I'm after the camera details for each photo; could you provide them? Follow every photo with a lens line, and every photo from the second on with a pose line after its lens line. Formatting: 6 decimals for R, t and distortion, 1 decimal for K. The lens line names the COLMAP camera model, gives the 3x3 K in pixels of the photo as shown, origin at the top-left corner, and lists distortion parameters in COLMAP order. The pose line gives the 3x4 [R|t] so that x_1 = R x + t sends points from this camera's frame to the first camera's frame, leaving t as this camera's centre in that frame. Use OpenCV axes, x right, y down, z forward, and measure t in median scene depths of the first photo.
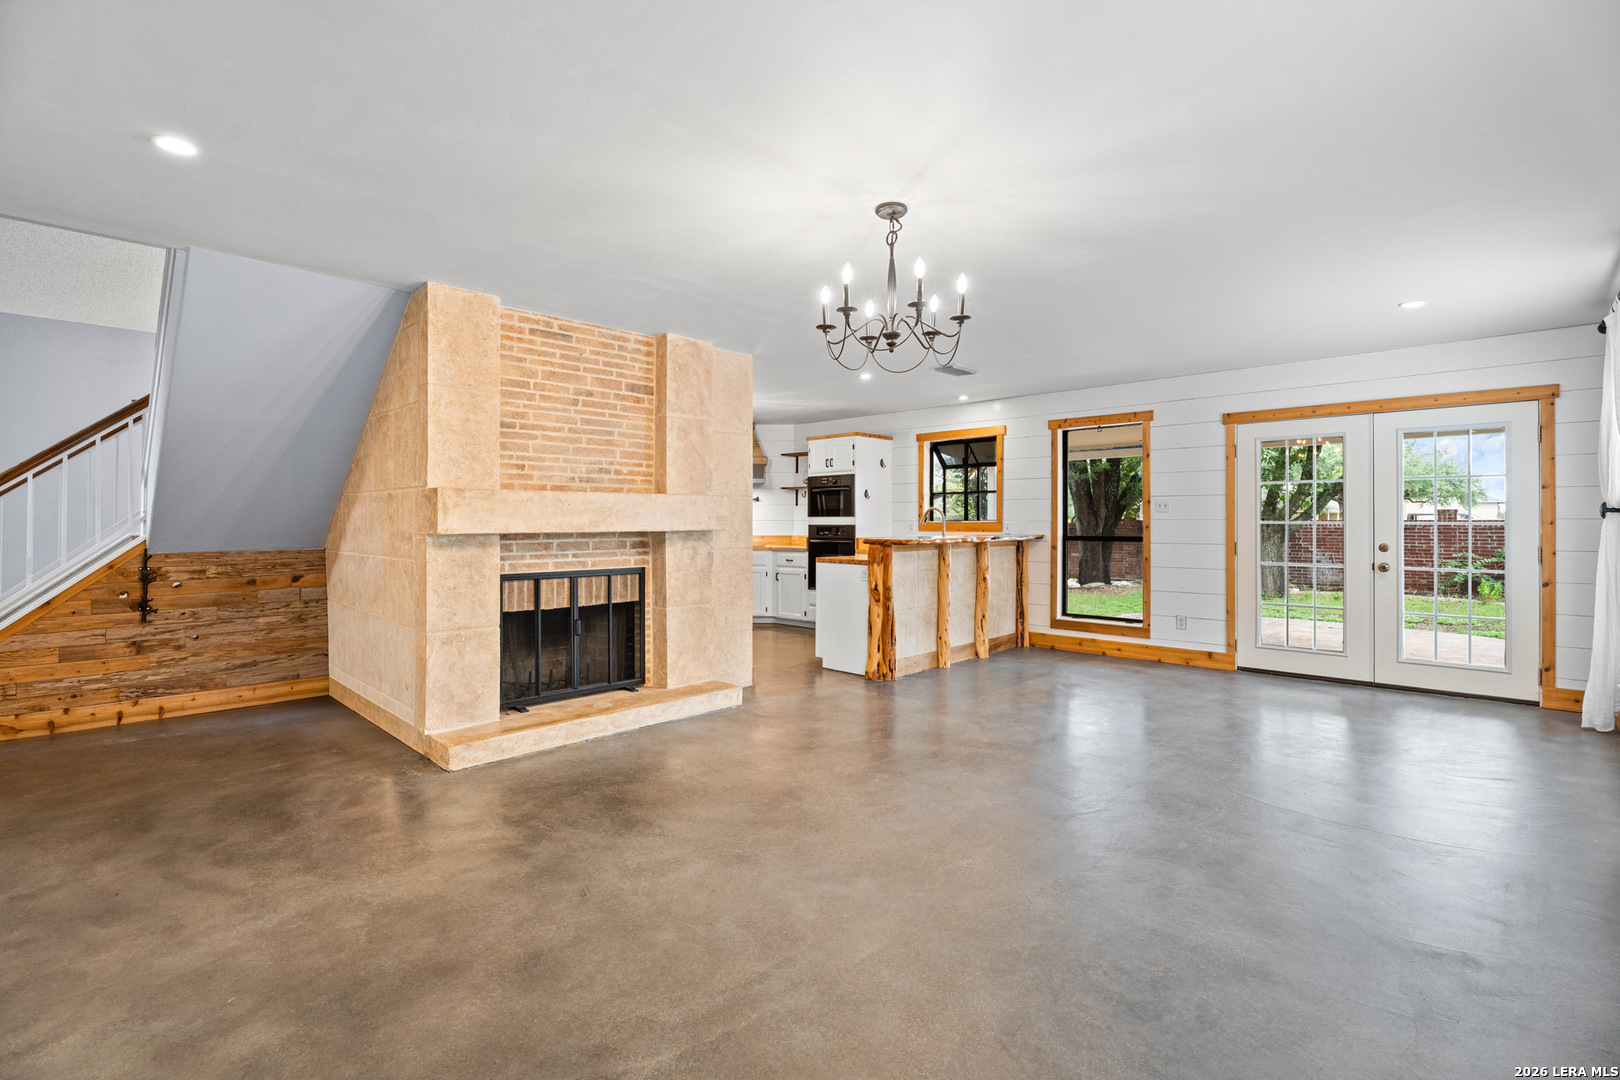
lens RADIAL K [[739.6, 0, 795.9], [0, 739.6, 530.7], [0, 0, 1]] dist [-0.010500, -0.000006]
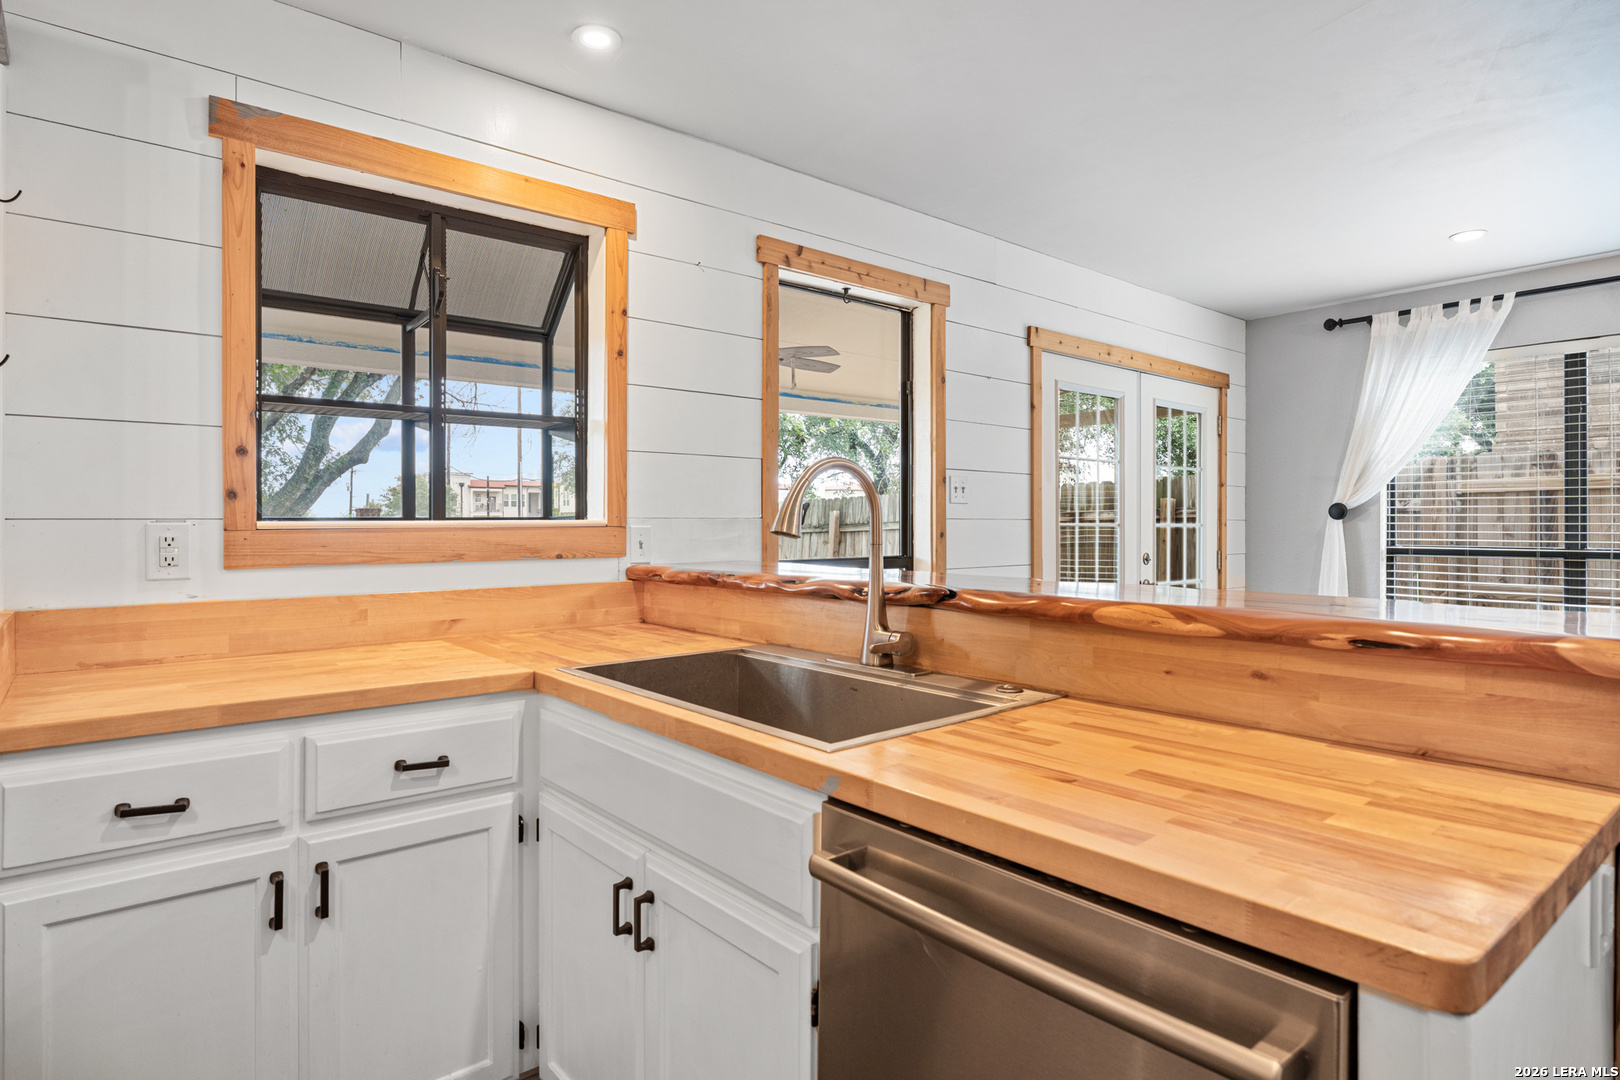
lens RADIAL K [[852.6, 0, 785.2], [0, 852.6, 531.9], [0, 0, 1]] dist [-0.025595, 0.002294]
pose [[0.118684, -0.012422, 0.992854, -0.055719], [0.011109, 0.999876, 0.011182, -0.010637], [-0.992870, 0.009702, 0.118807, 0.832808]]
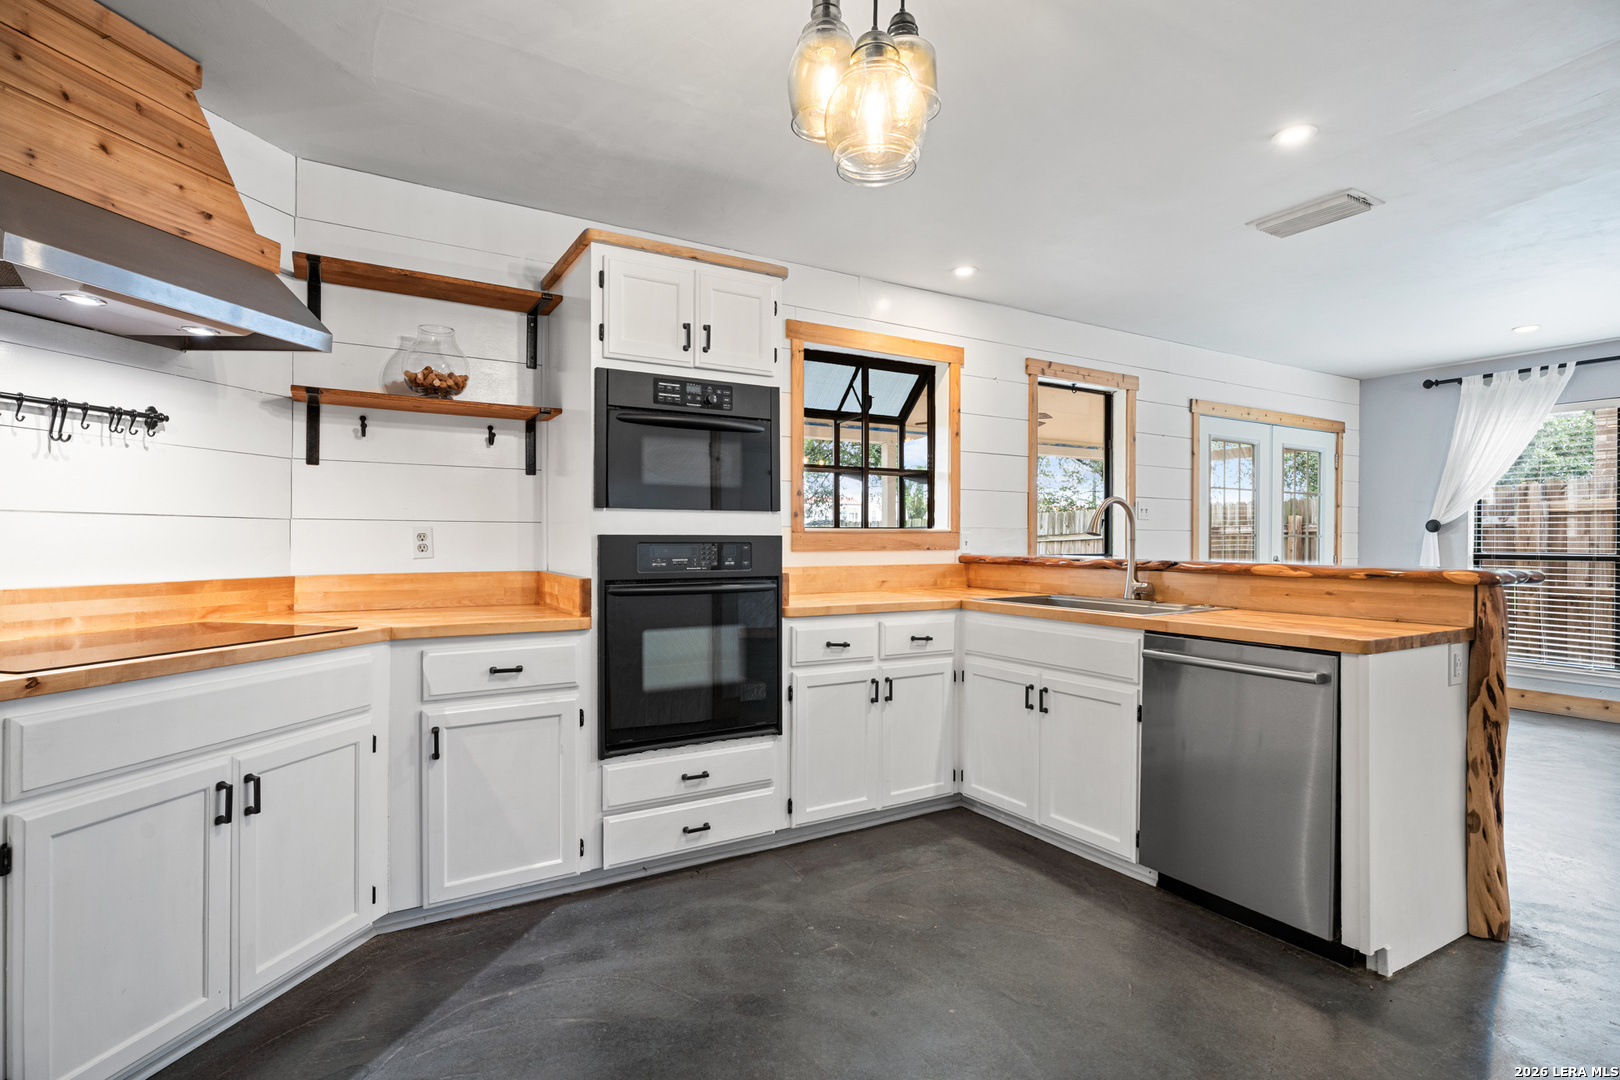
lens RADIAL K [[789.2, 0, 804.1], [0, 789.2, 543.7], [0, 0, 1]] dist [-0.004266, -0.001628]
pose [[0.253947, -0.008710, 0.967179, -0.274644], [0.006972, 0.999950, 0.007175, -0.006765], [-0.967193, 0.004922, 0.253995, 0.896700]]
